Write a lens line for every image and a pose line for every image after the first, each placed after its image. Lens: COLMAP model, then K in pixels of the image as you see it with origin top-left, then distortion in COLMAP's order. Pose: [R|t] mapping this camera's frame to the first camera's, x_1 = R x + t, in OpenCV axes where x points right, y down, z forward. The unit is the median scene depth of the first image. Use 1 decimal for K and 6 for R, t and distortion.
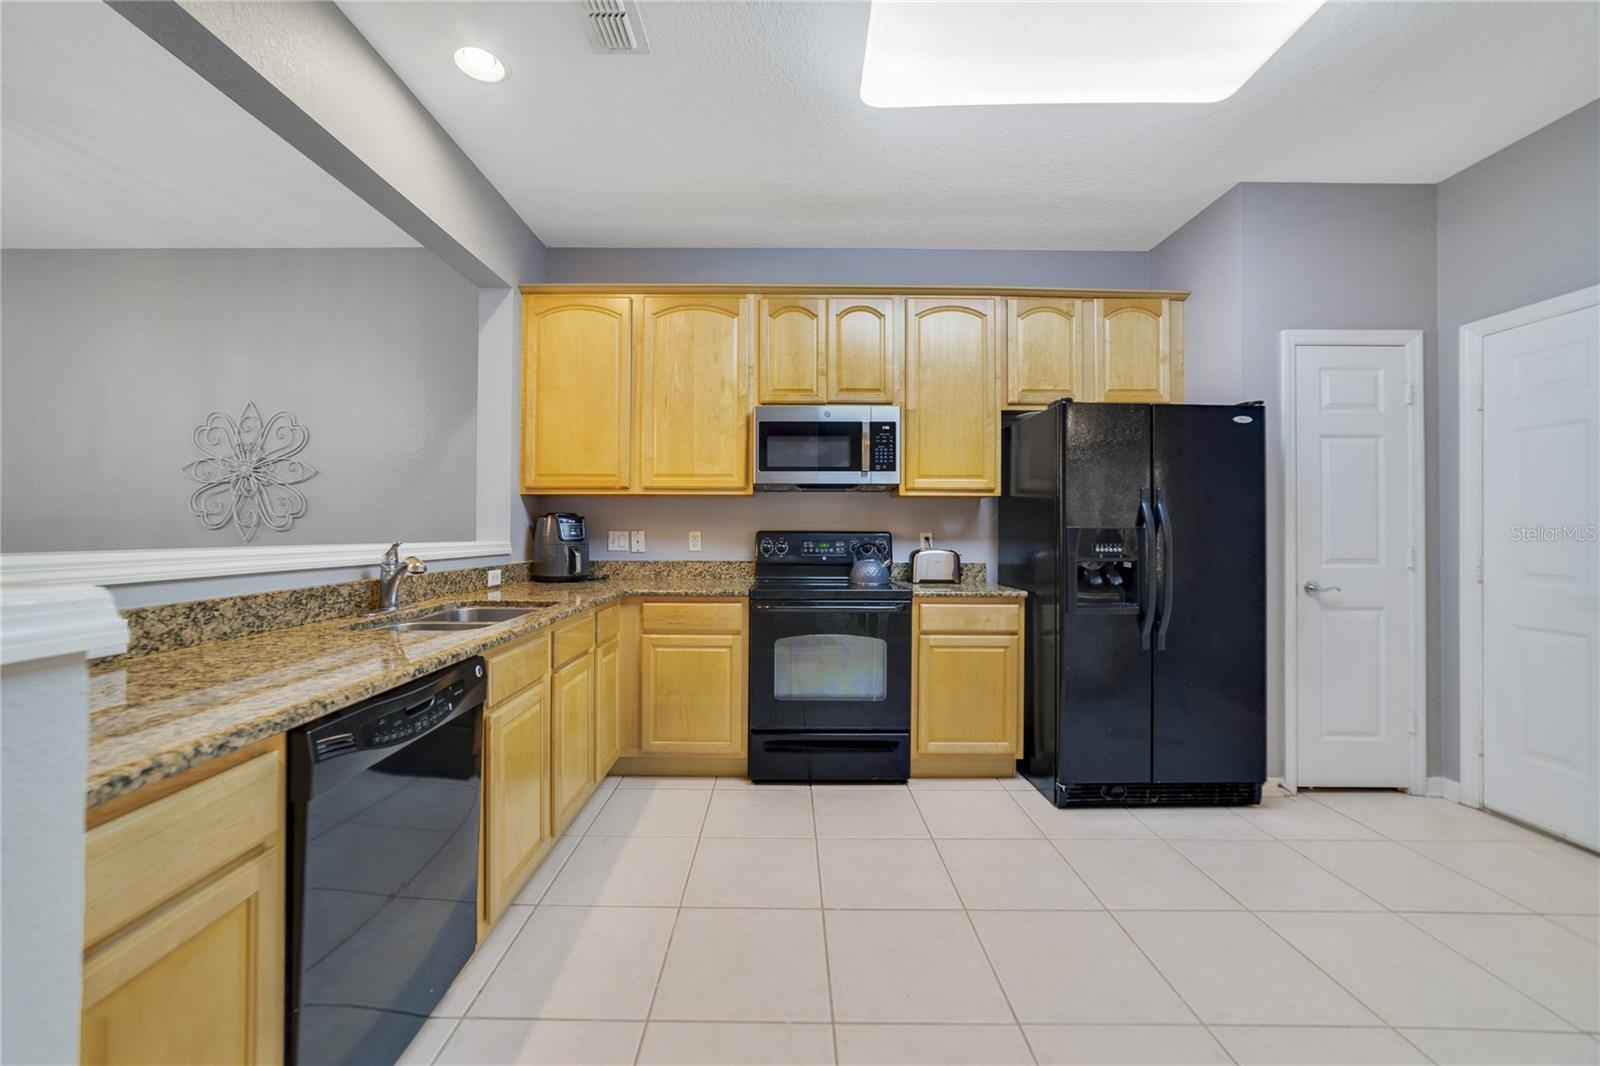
lens RADIAL K [[618.2, 0, 785.0], [0, 618.2, 523.4], [0, 0, 1]] dist [-0.030053, 0.009322]
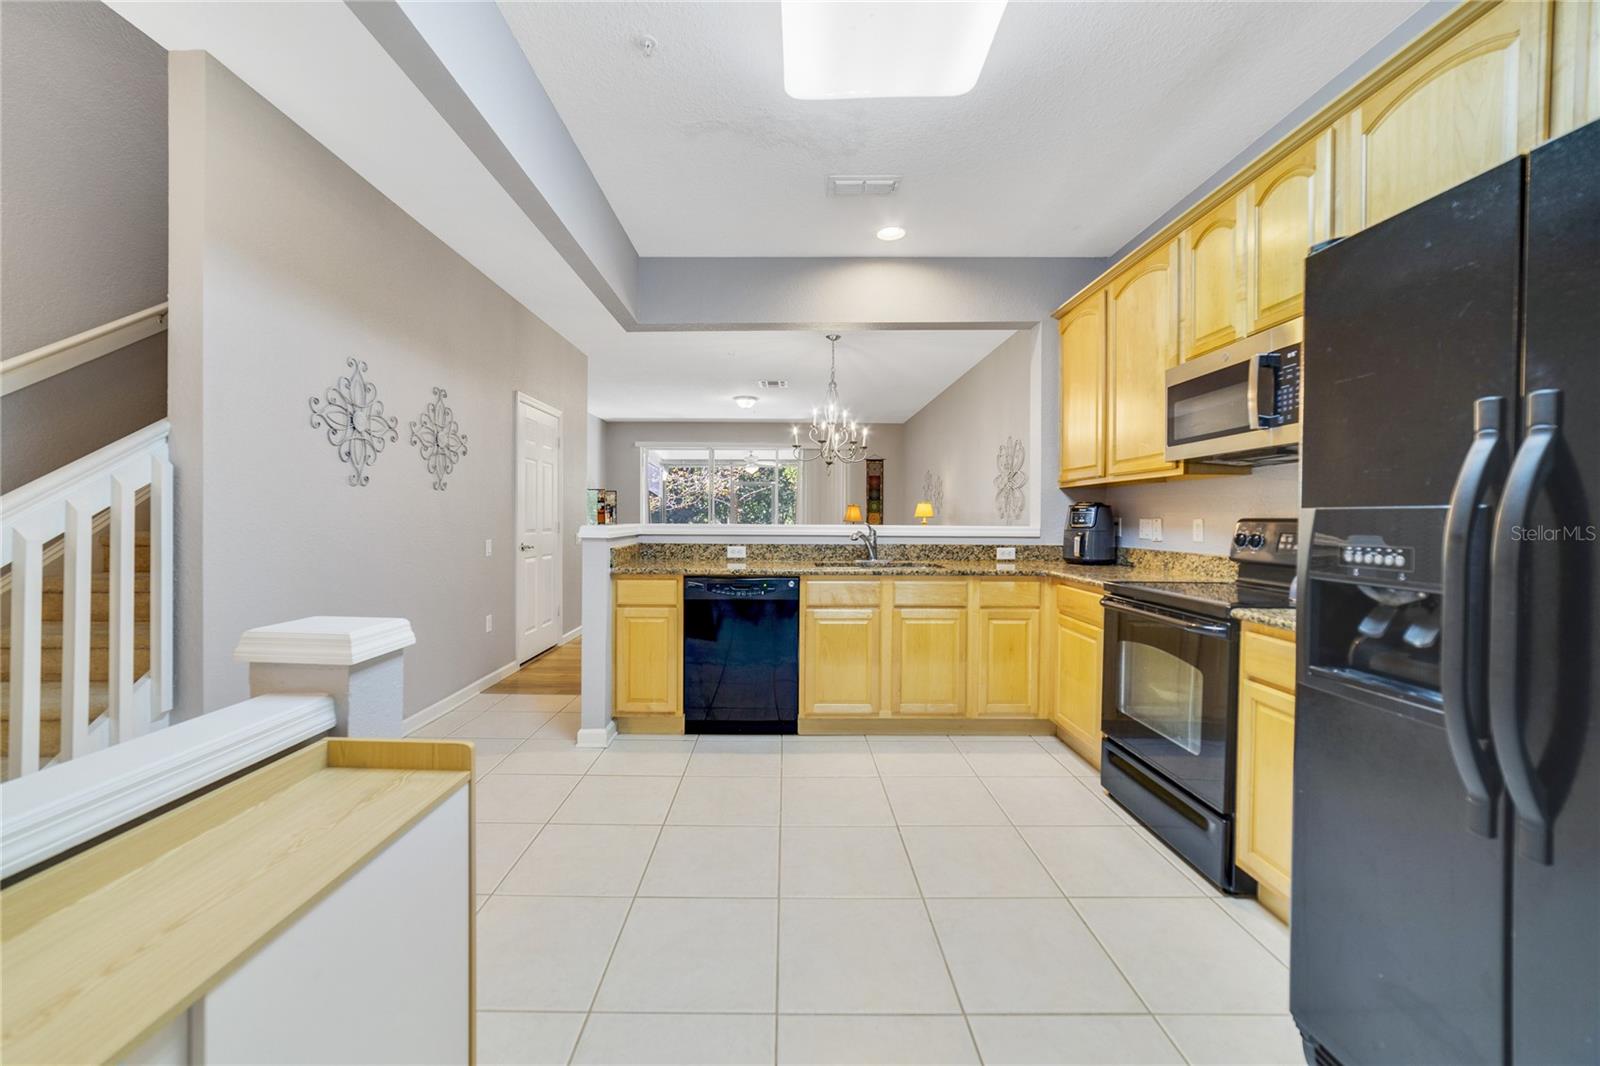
lens RADIAL K [[618.2, 0, 785.0], [0, 618.2, 523.4], [0, 0, 1]] dist [-0.030053, 0.009322]
pose [[-0.007645, 0.007570, -0.999942, 0.788777], [0.008971, 0.999932, 0.007502, 0.008115], [0.999931, -0.008913, -0.007712, 0.484232]]
